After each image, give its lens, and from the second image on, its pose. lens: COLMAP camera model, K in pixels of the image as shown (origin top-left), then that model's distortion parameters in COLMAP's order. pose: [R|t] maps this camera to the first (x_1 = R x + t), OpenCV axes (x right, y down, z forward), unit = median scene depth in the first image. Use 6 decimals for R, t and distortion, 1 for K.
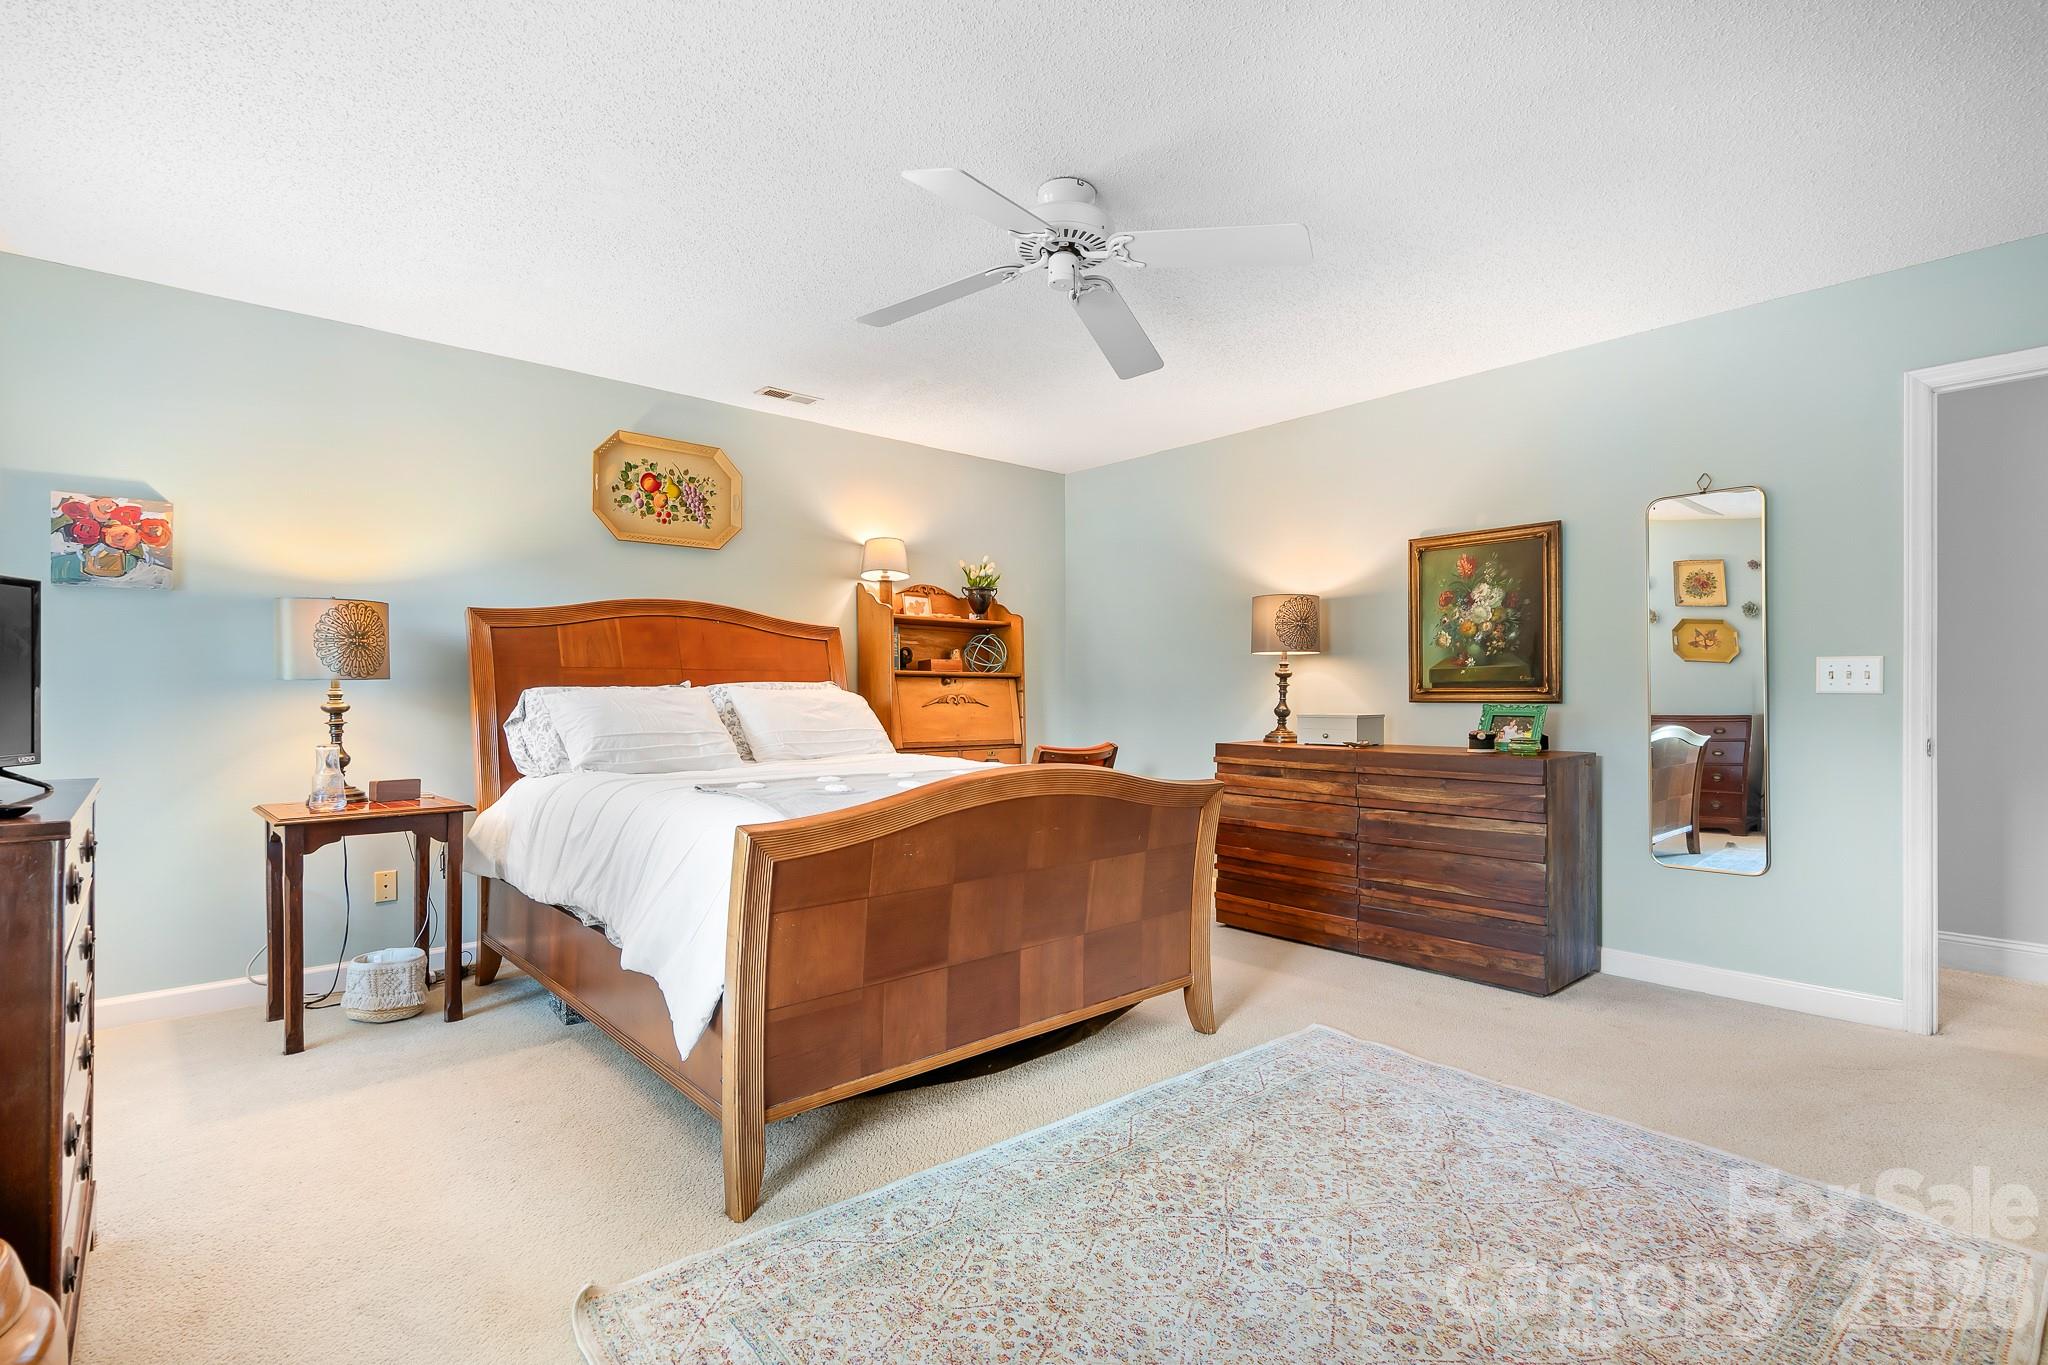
lens RADIAL K [[951.2, 0, 1022.6], [0, 951.2, 693.2], [0, 0, 1]] dist [0.009658, -0.000152]
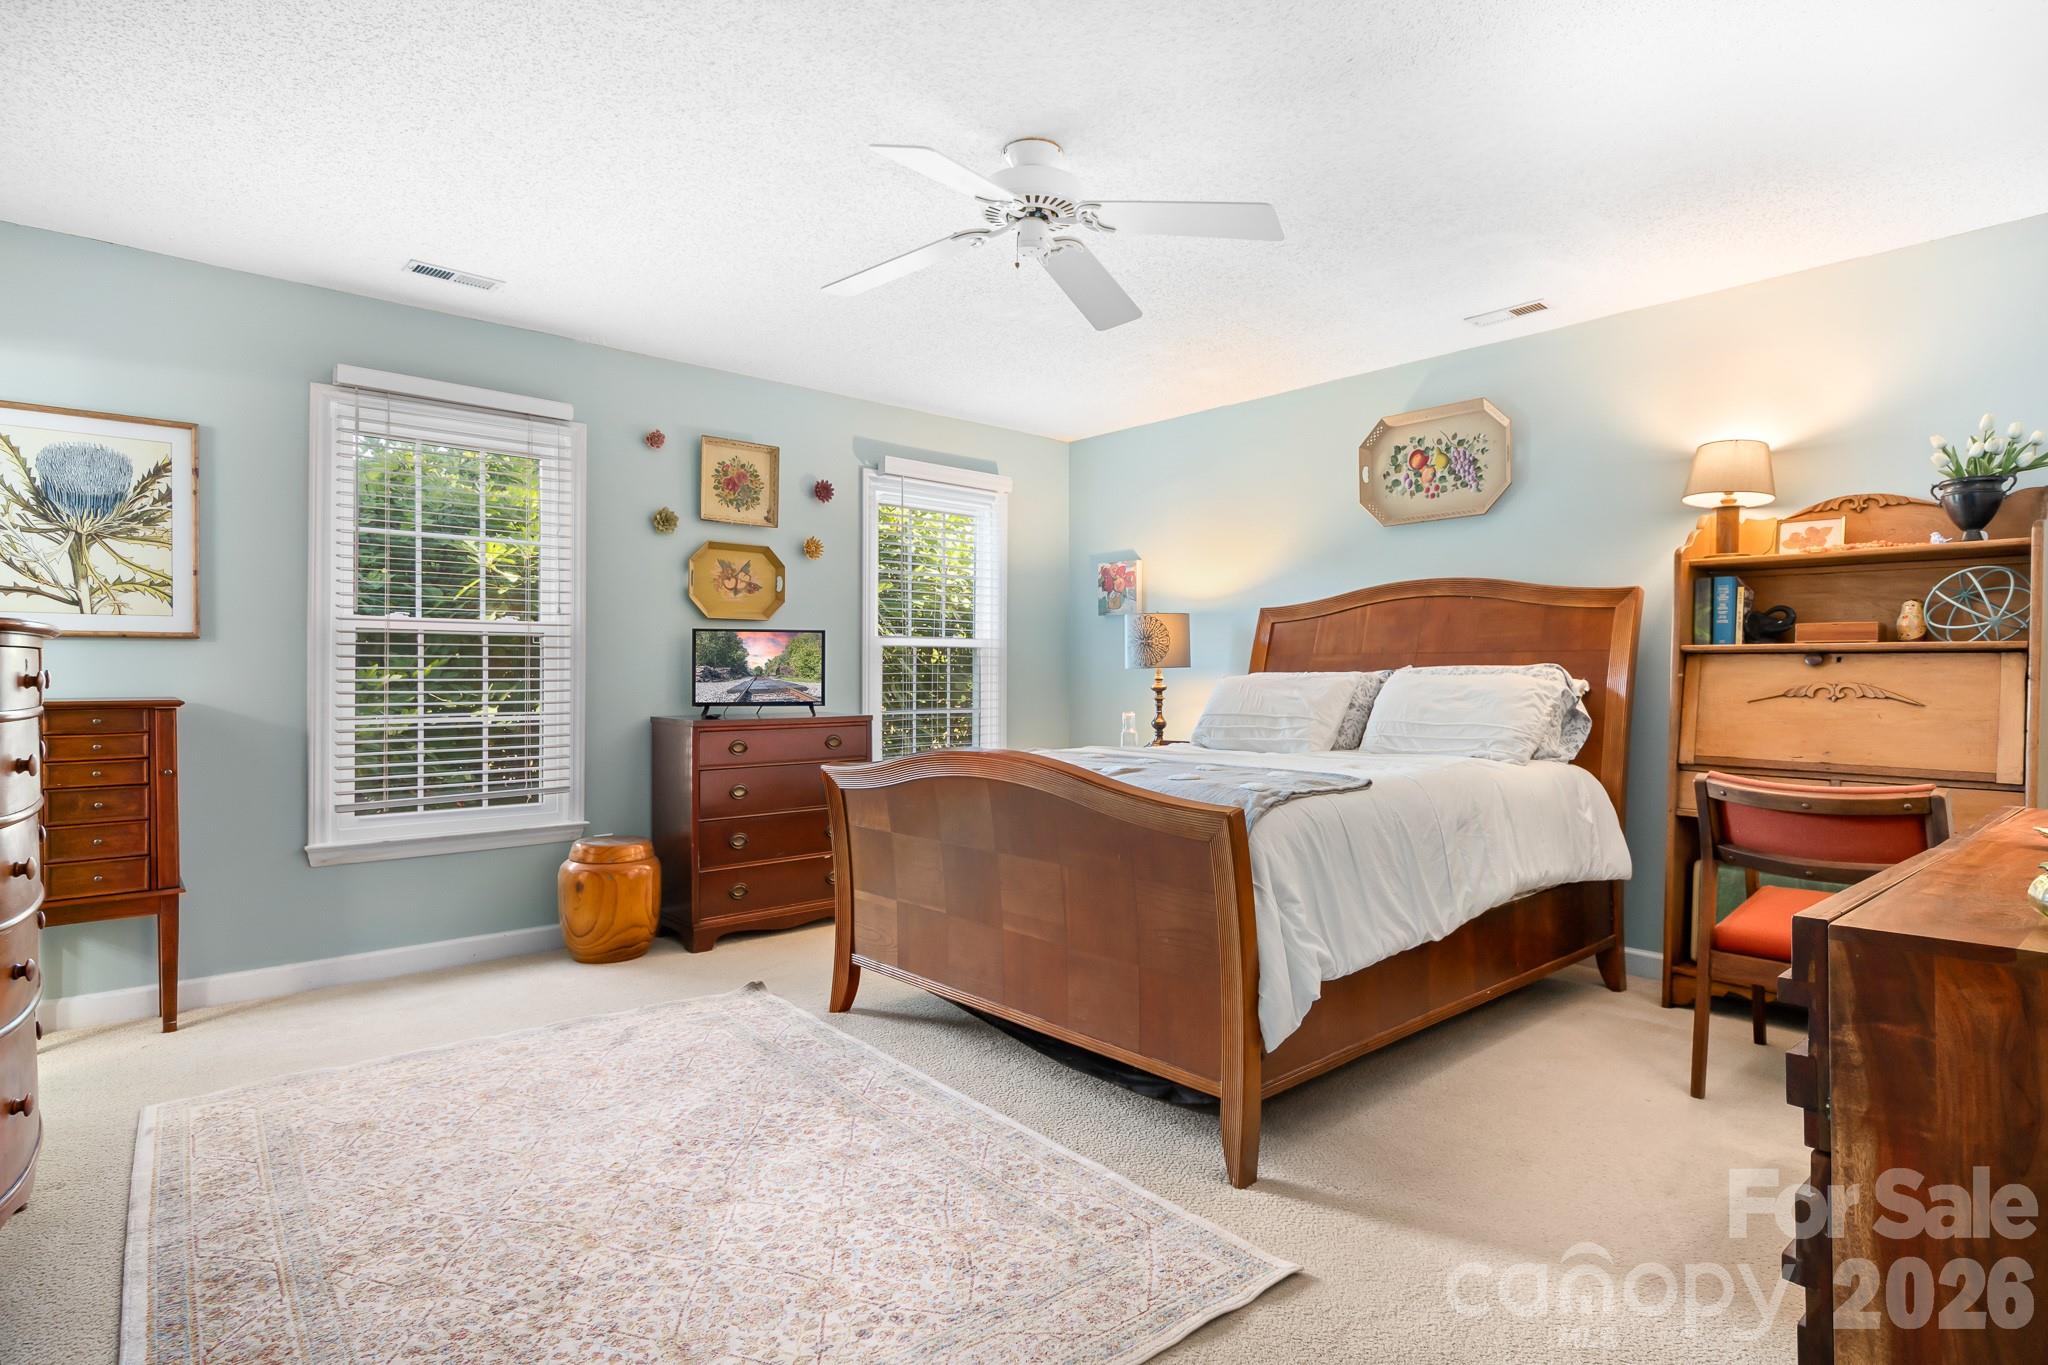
lens RADIAL K [[1036.1, 0, 1023.2], [0, 1036.1, 676.6], [0, 0, 1]] dist [0.014976, -0.000088]
pose [[0.021072, 0.000478, -0.999778, 0.651310], [-0.003738, 0.999993, 0.000399, -0.000856], [0.999771, 0.003728, 0.021074, 0.583785]]
